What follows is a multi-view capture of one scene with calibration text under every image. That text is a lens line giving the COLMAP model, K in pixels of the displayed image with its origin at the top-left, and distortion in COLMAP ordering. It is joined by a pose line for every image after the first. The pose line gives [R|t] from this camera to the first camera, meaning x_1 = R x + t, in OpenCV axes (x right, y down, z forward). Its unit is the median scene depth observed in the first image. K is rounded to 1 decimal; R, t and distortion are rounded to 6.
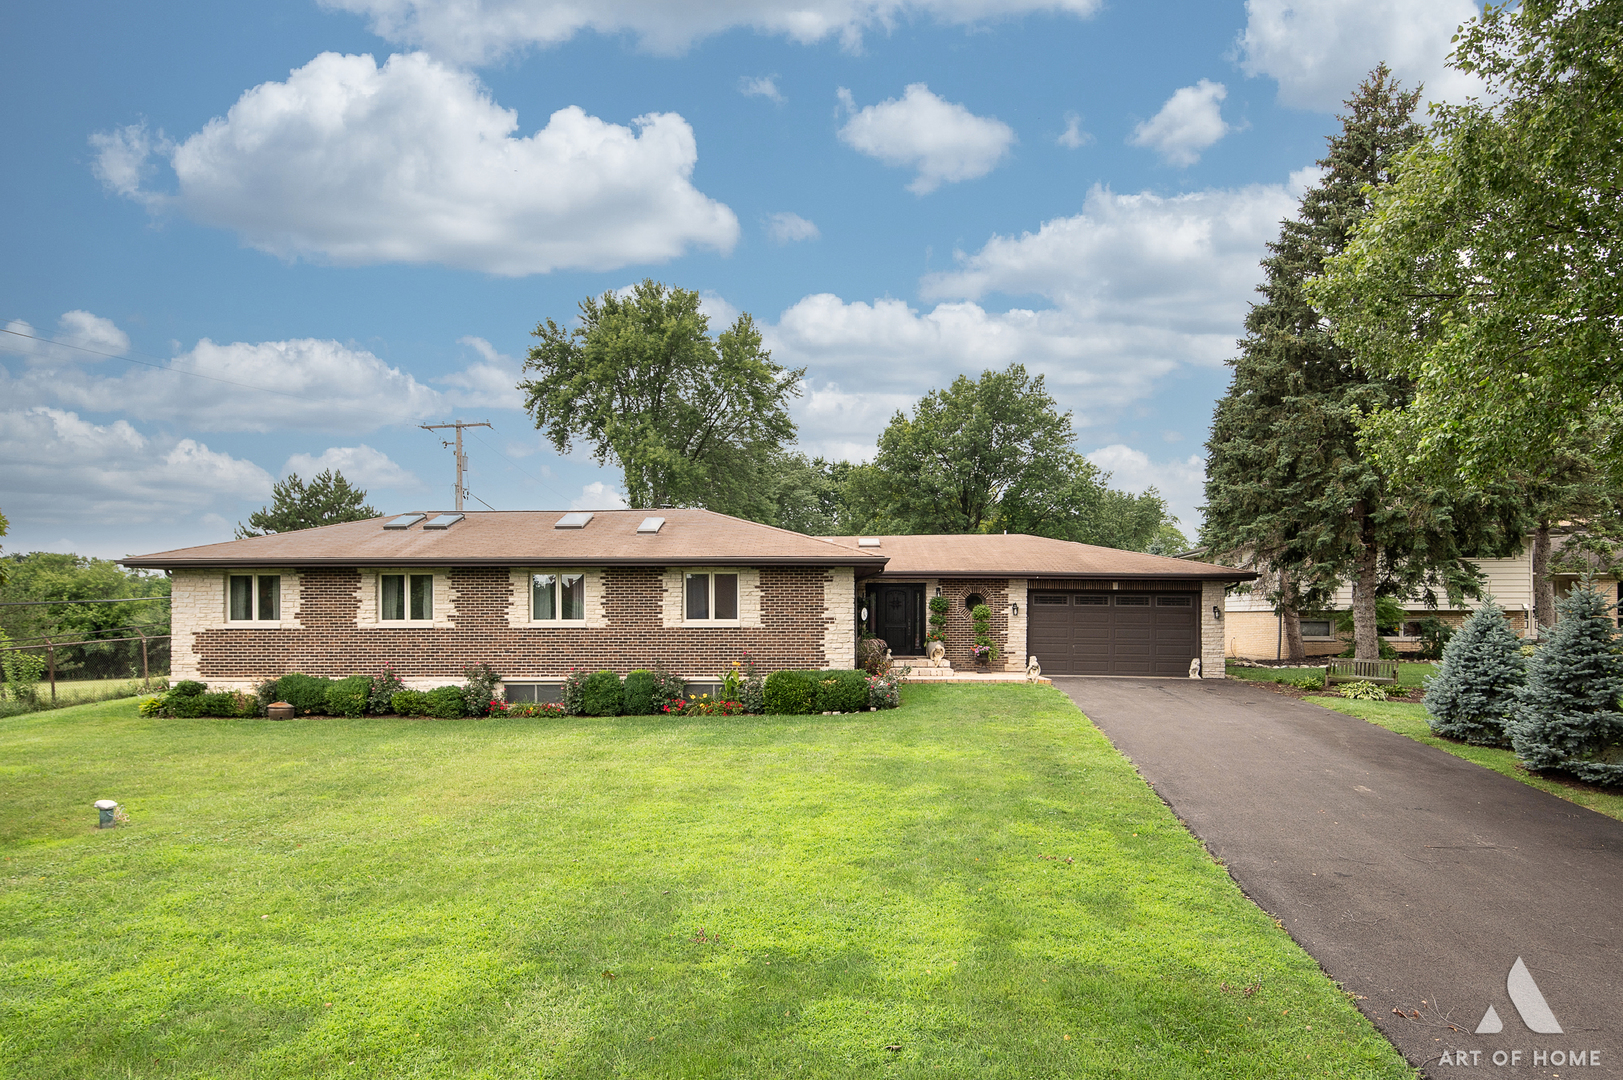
lens RADIAL K [[1031.6, 0, 805.9], [0, 1031.6, 616.8], [0, 0, 1]] dist [0.023127, -0.000456]
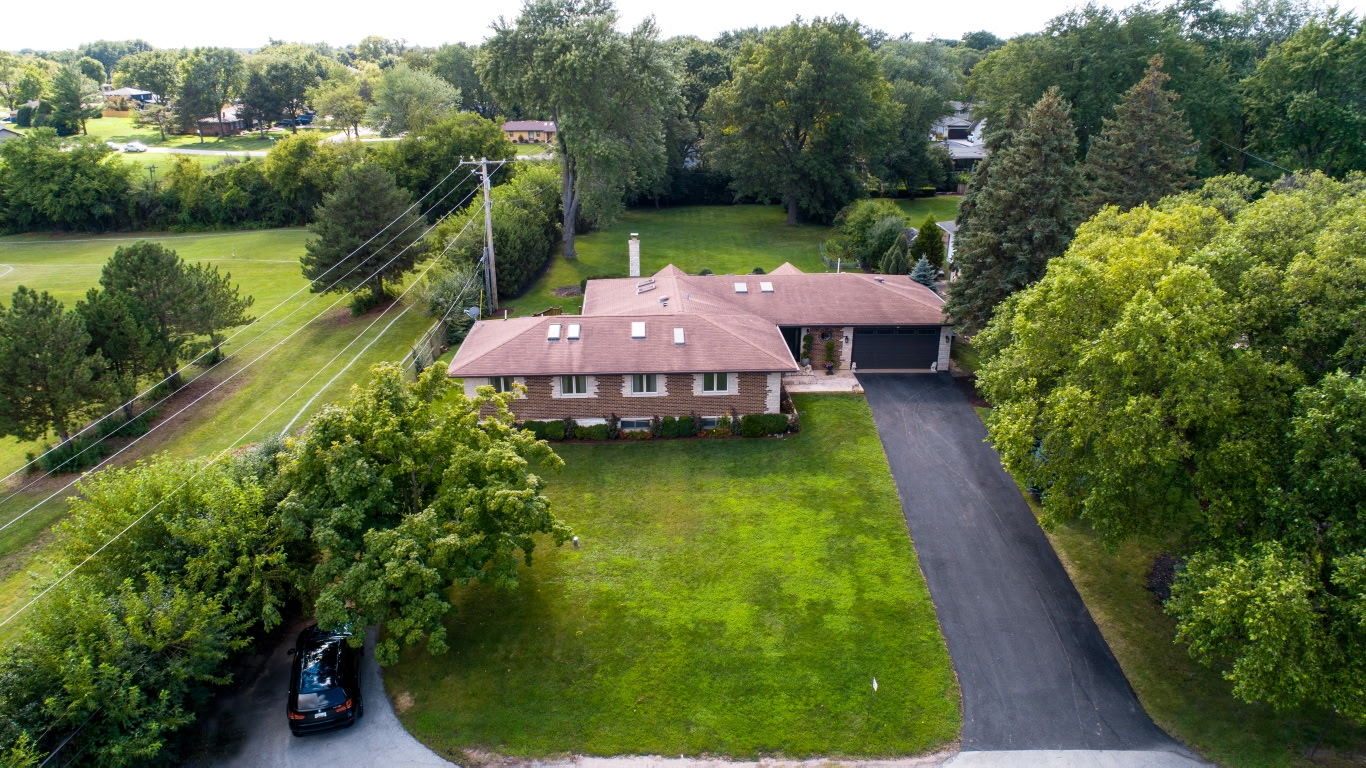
lens RADIAL K [[1026.5, 0, 683.4], [0, 1026.5, 383.9], [0, 0, 1]] dist [0.003141, 0.000885]
pose [[0.995662, -0.024295, 0.089814, -0.329271], [-0.009410, 0.934062, 0.356987, -0.732979], [-0.092564, -0.356284, 0.929781, -0.940093]]
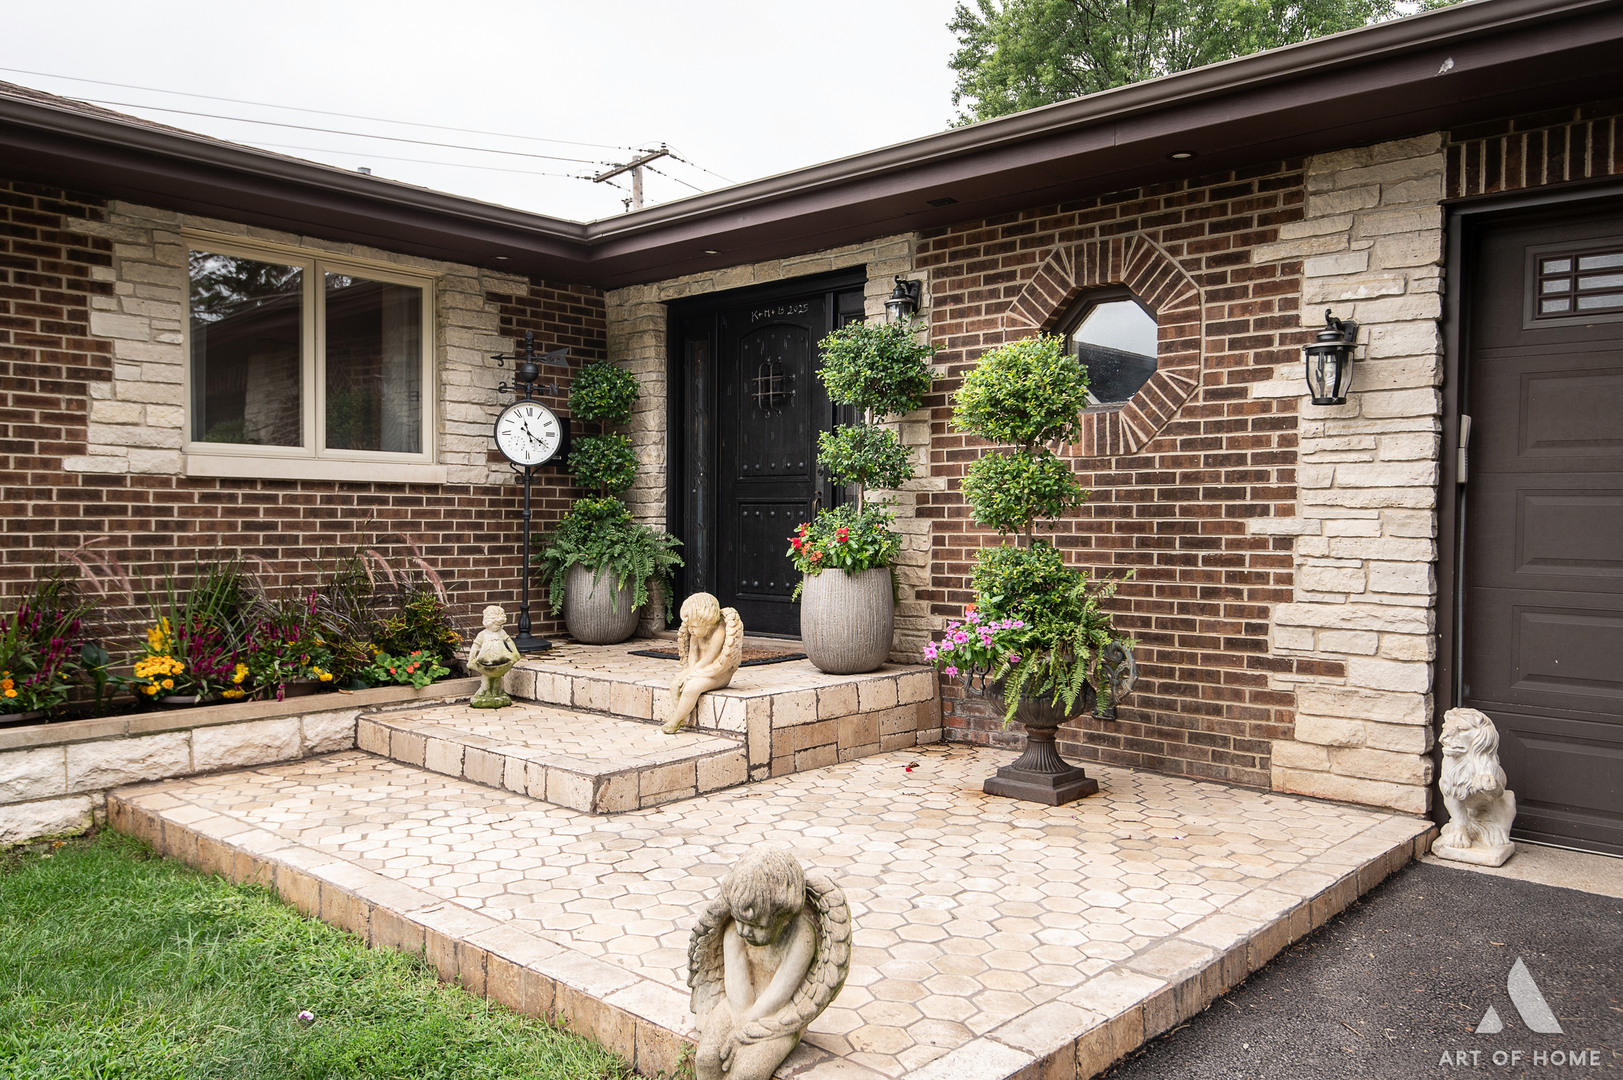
lens RADIAL K [[1200.4, 0, 811.3], [0, 1200.4, 548.8], [0, 0, 1]] dist [0.002150, 0.000256]
pose [[0.745739, 0.017031, -0.666020, 0.309809], [-0.003692, 0.999764, 0.021432, 0.017713], [0.666228, -0.013523, 0.745626, 0.995514]]
